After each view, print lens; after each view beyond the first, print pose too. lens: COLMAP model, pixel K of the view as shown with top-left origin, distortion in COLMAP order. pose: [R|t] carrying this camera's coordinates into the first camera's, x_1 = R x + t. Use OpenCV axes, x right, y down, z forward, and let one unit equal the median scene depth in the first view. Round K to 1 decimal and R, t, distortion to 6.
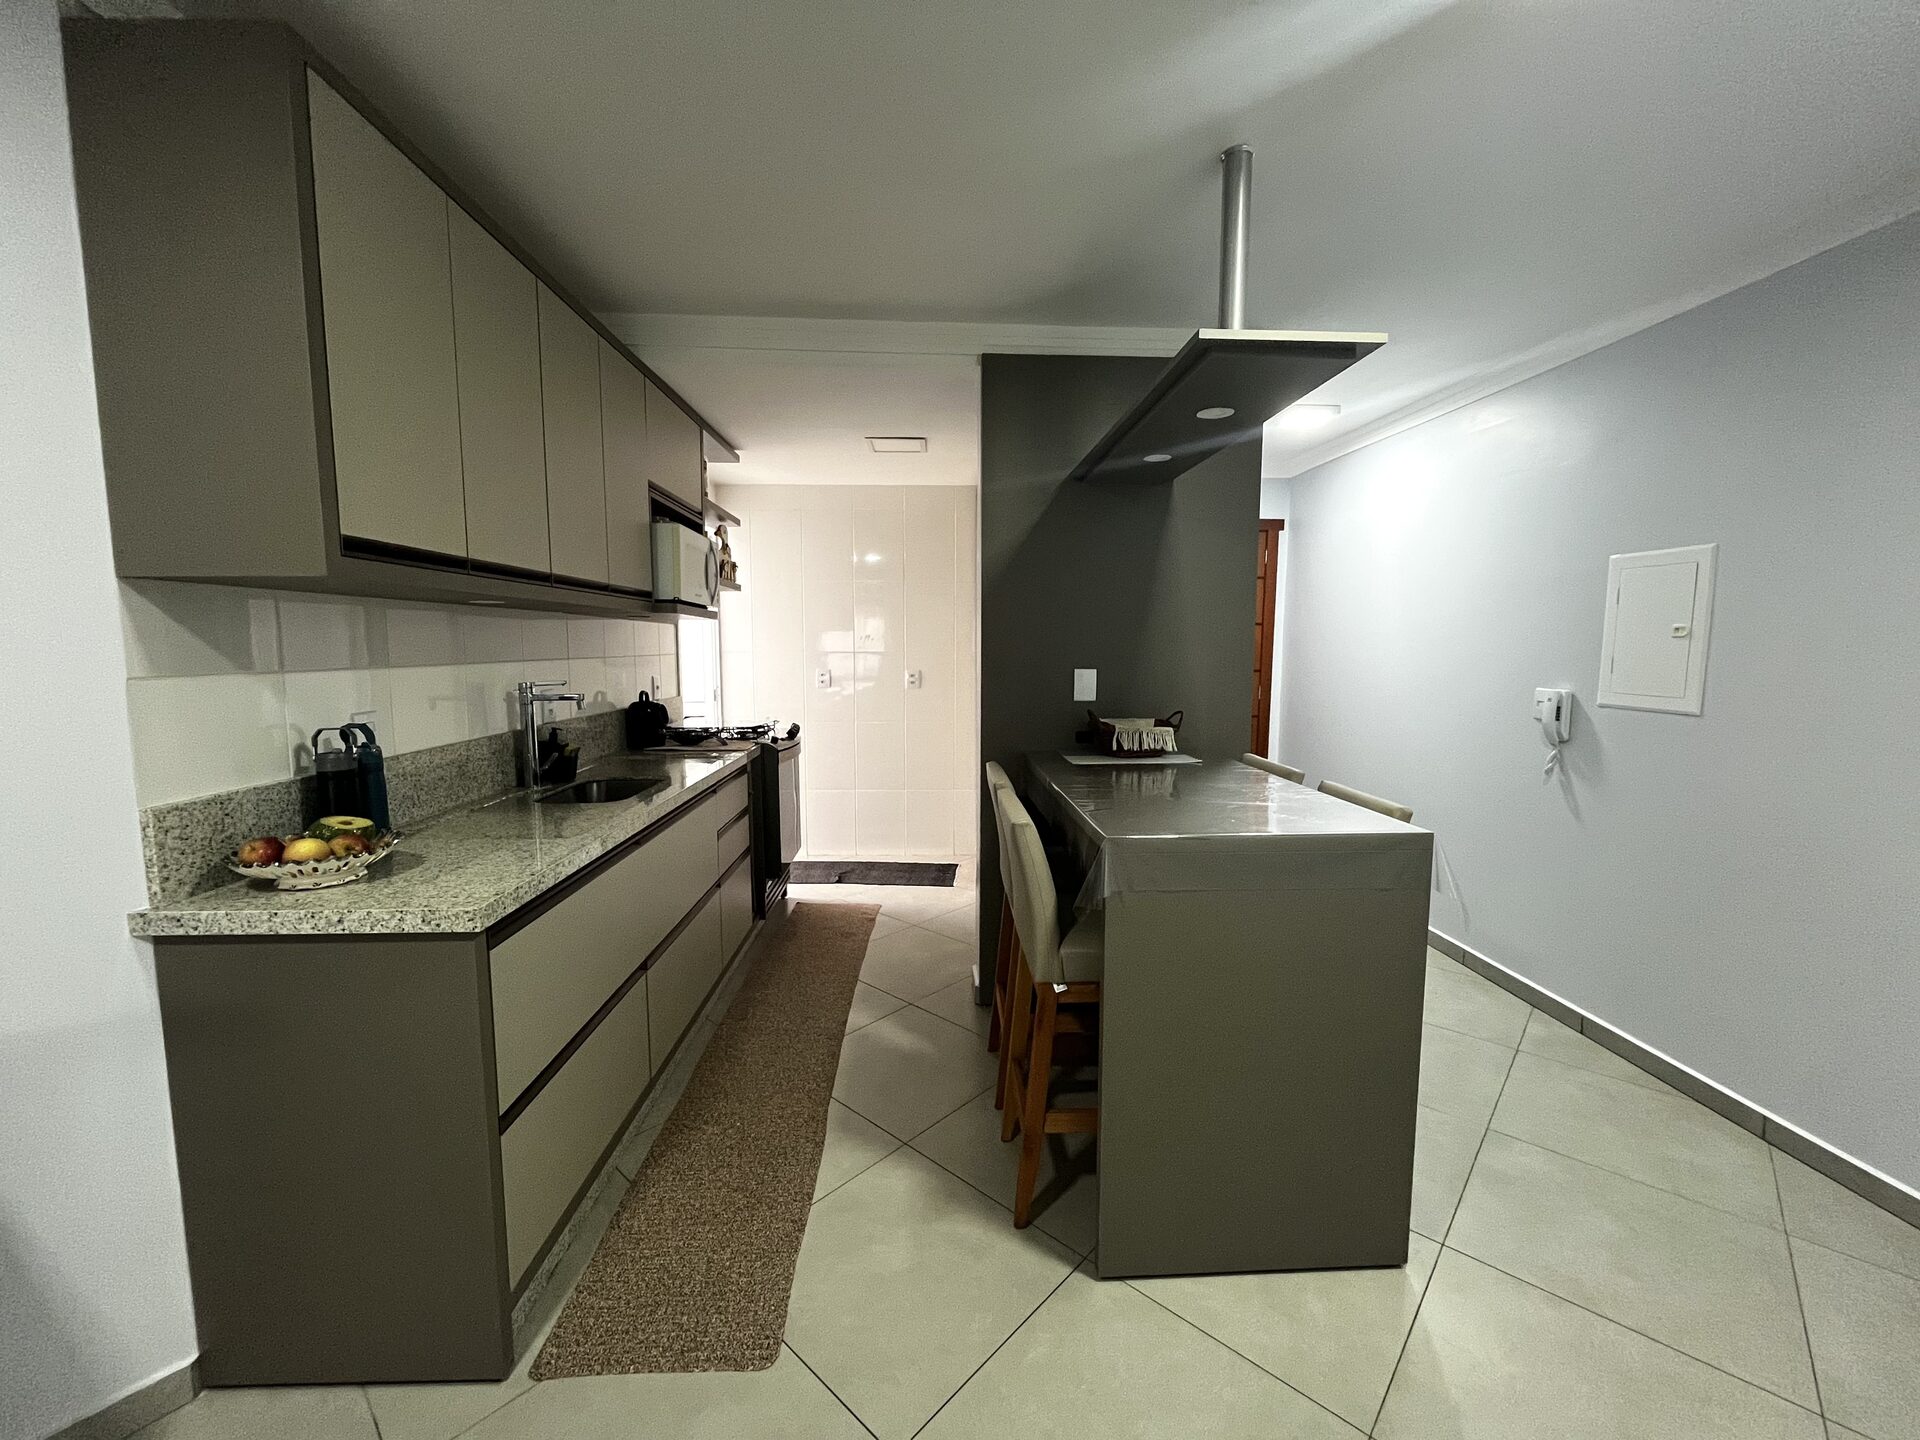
lens RADIAL K [[772.7, 0, 955.8], [0, 772.7, 719.8], [0, 0, 1]] dist [0.000226, -0.000243]
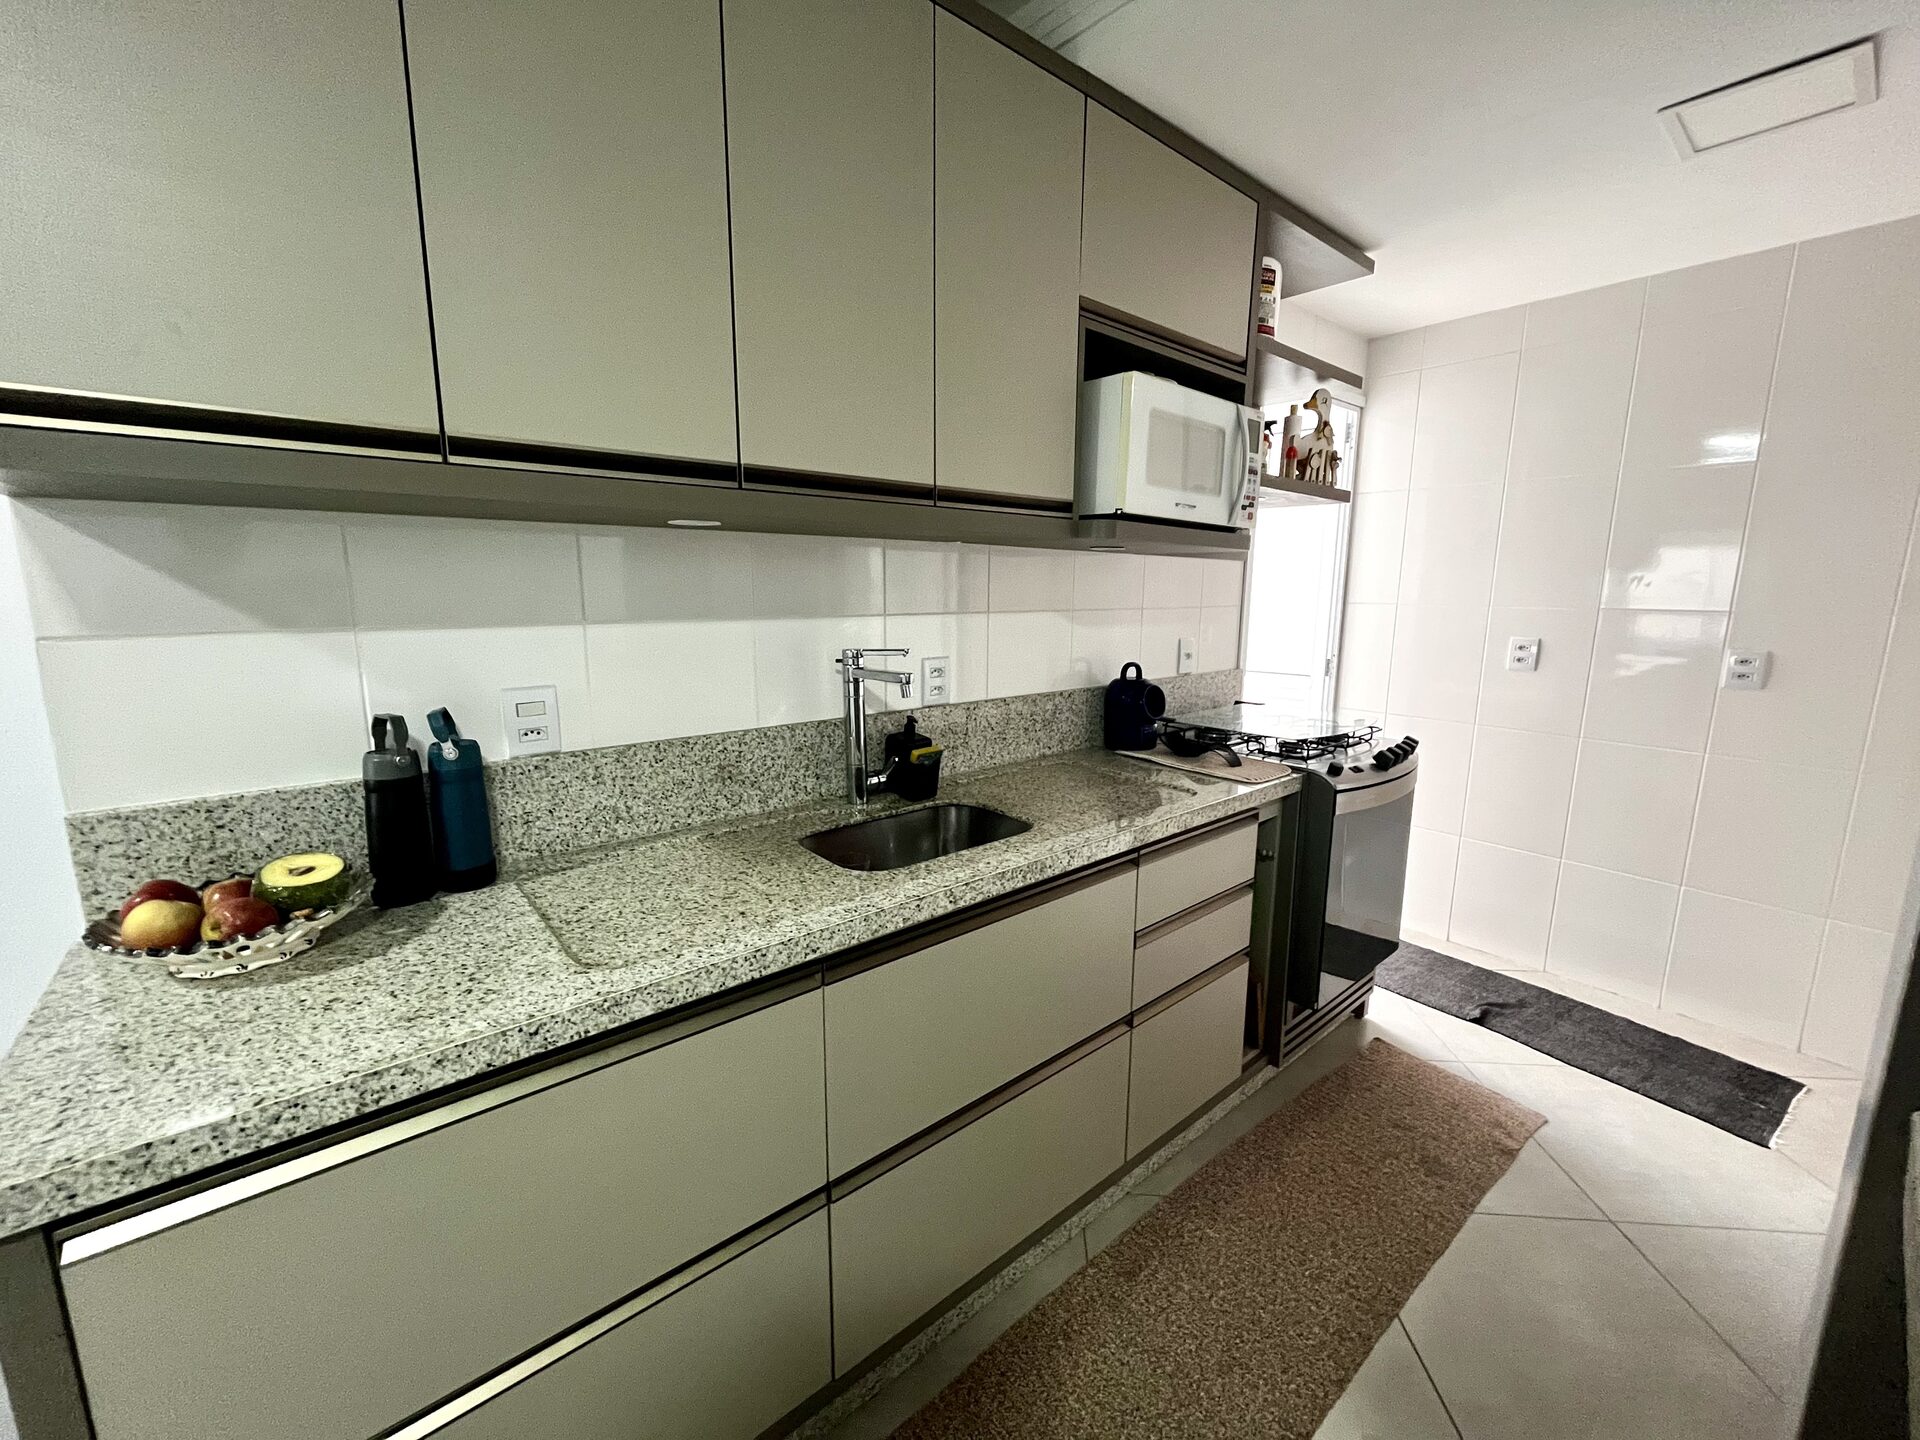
lens RADIAL K [[772.6, 0, 955.7], [0, 772.6, 719.7], [0, 0, 1]] dist [-0.000178, -0.000690]
pose [[0.624005, 0.138201, -0.769102, 0.022914], [-0.082623, 0.990388, 0.110929, -0.072739], [0.777040, -0.005675, 0.629426, 0.680937]]
